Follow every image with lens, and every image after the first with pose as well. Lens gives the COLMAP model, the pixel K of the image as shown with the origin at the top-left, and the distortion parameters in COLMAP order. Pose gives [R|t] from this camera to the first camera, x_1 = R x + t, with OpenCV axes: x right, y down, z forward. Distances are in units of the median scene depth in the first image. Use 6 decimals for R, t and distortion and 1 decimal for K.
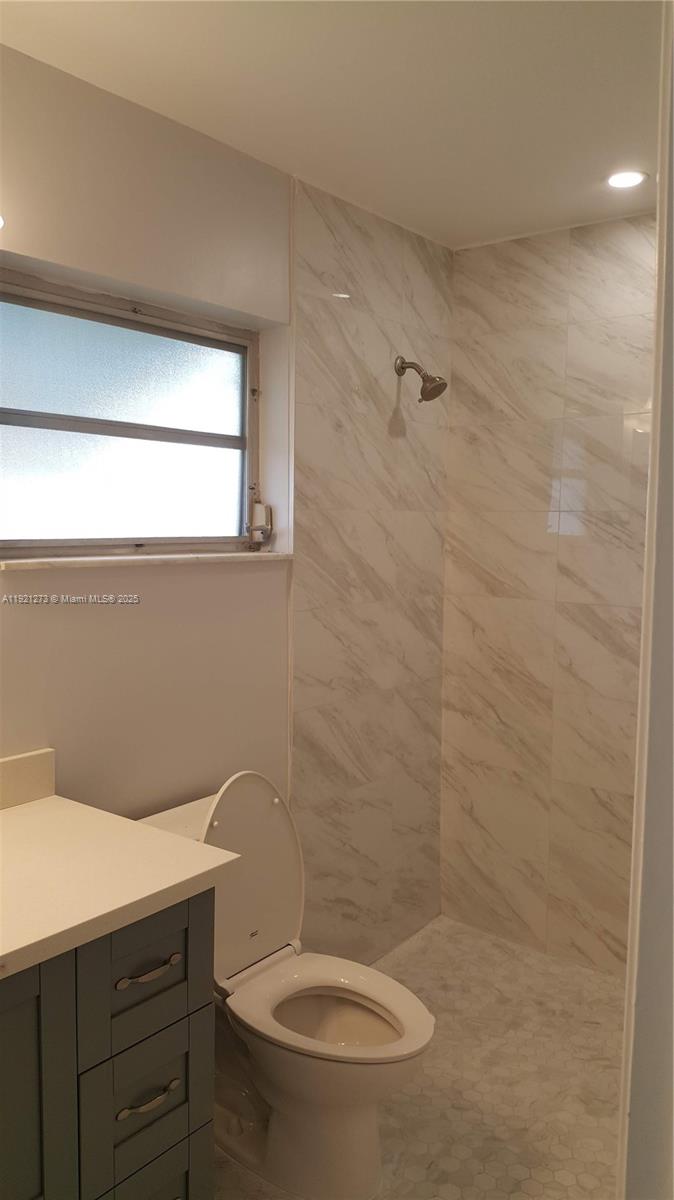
lens RADIAL K [[882.3, 0, 341.9], [0, 882.3, 611.9], [0, 0, 1]] dist [0.171834, -0.380503]
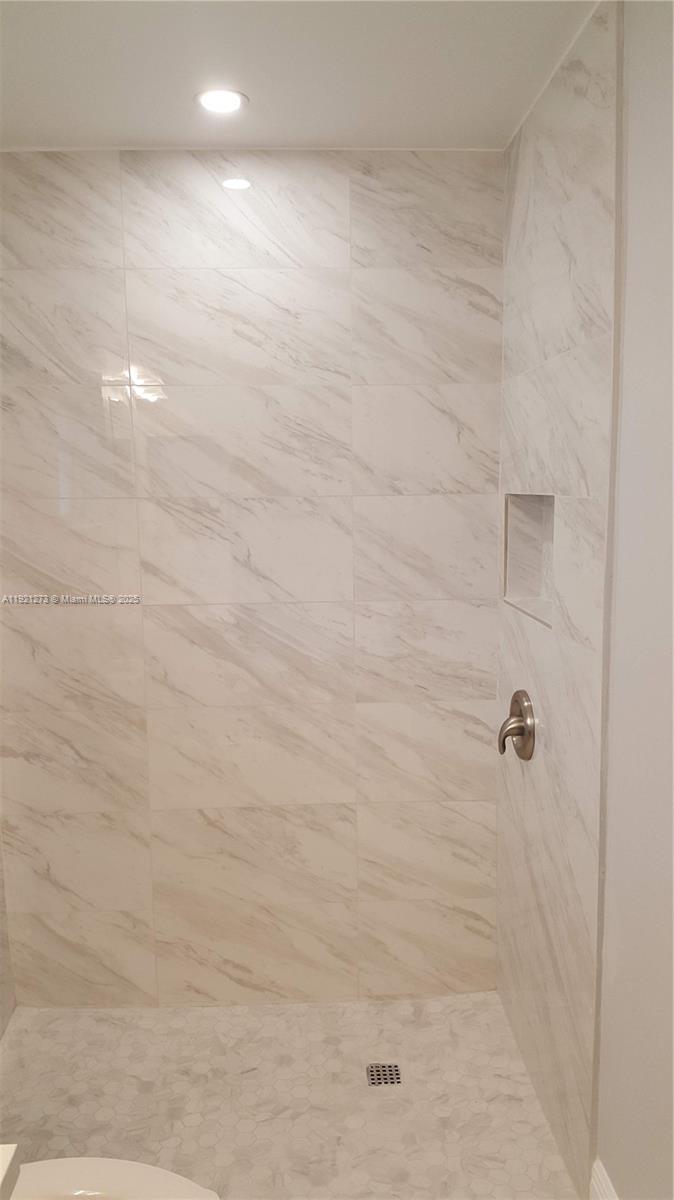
lens RADIAL K [[882.3, 0, 341.9], [0, 882.3, 611.9], [0, 0, 1]] dist [0.171834, -0.380503]
pose [[0.763114, -0.122718, 0.634506, -0.147936], [0.089809, 0.992416, 0.083928, -0.058454], [-0.639993, -0.007062, 0.768348, 0.229364]]
